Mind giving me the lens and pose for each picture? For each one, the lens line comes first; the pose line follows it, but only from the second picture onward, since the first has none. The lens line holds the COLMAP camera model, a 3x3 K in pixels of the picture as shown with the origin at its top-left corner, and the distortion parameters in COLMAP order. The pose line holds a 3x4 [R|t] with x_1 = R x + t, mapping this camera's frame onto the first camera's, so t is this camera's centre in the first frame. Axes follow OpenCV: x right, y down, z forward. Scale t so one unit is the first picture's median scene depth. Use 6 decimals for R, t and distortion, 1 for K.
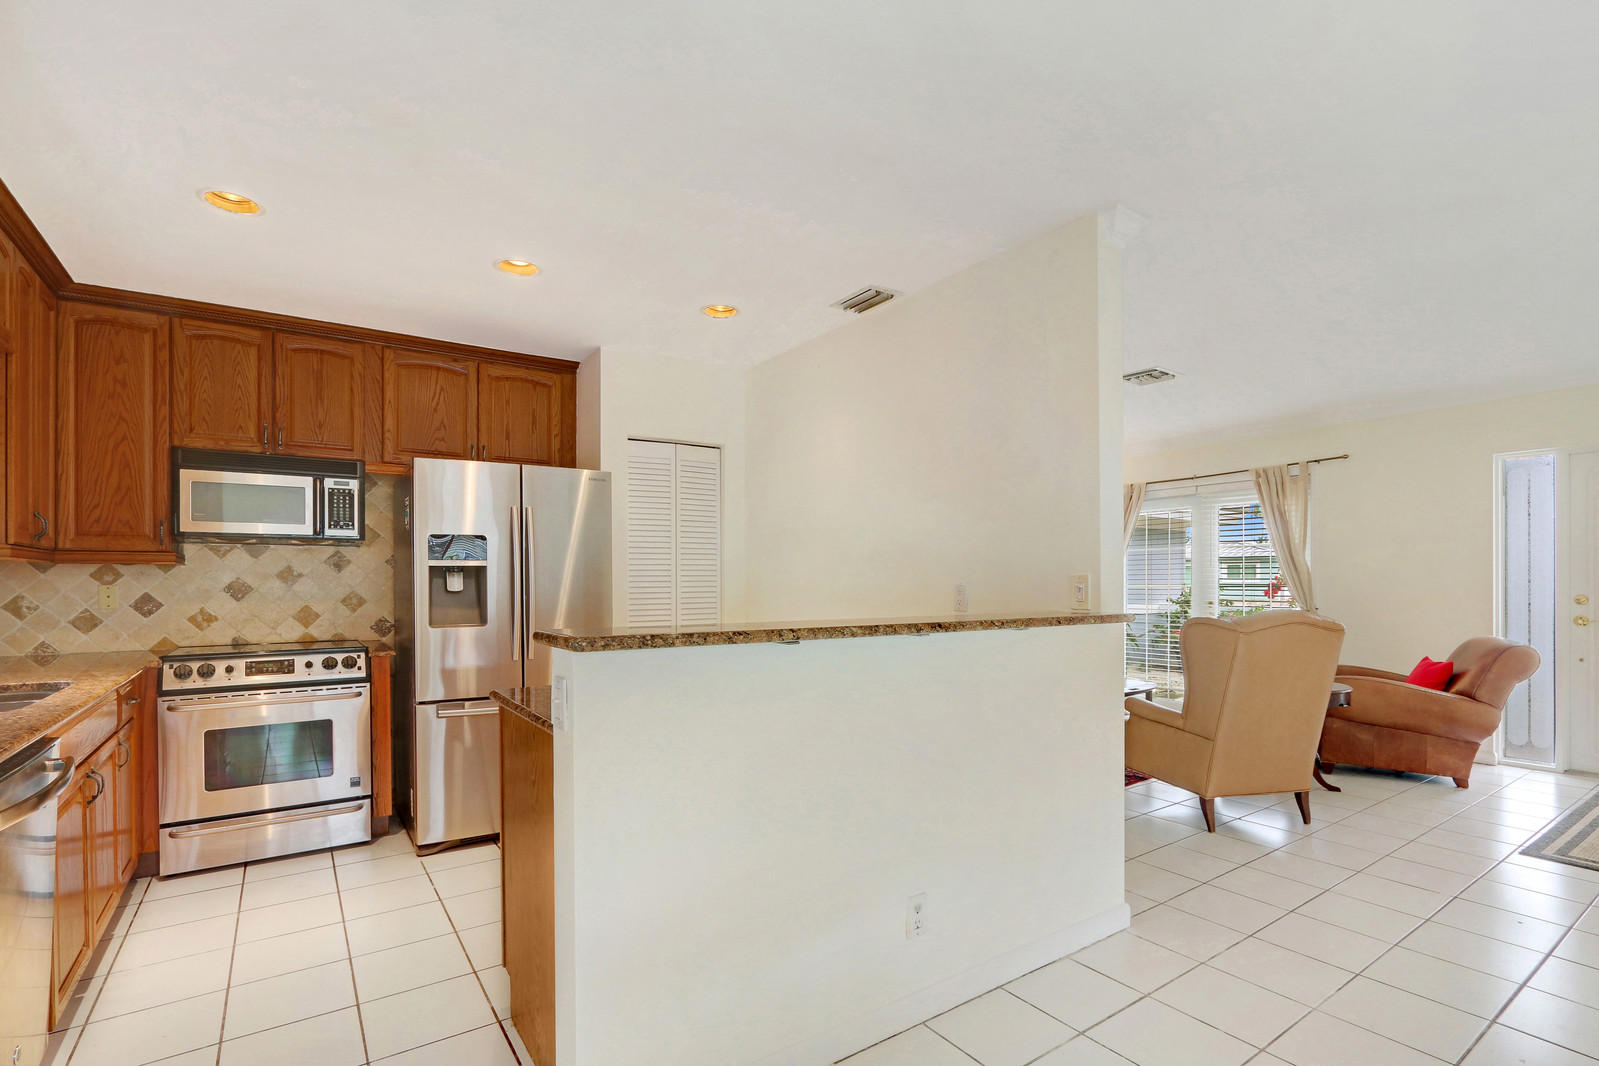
lens RADIAL K [[761.9, 0, 802.2], [0, 761.9, 596.3], [0, 0, 1]] dist [-0.017197, -0.000309]
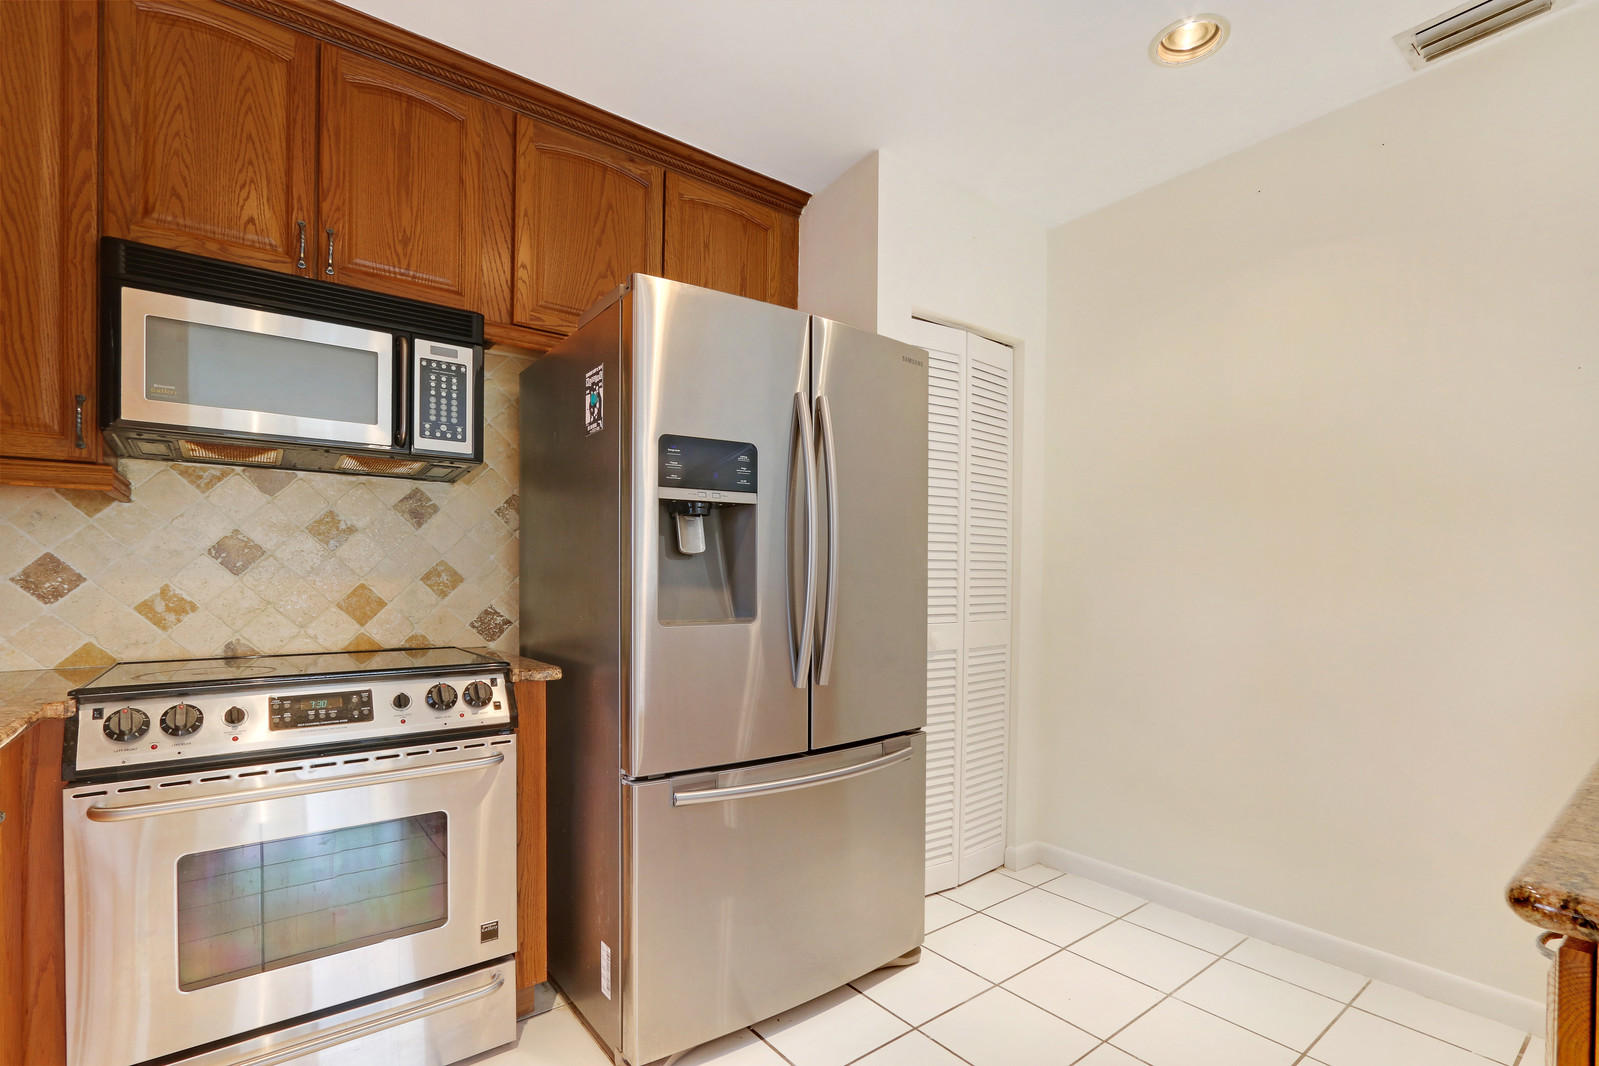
lens RADIAL K [[735.3, 0, 800.9], [0, 735.3, 598.0], [0, 0, 1]] dist [-0.021015, 0.004395]
pose [[0.997971, 0.004340, 0.063524, -0.410135], [-0.004513, 0.999986, 0.002578, 0.021121], [-0.063512, -0.002860, 0.997977, 0.496622]]
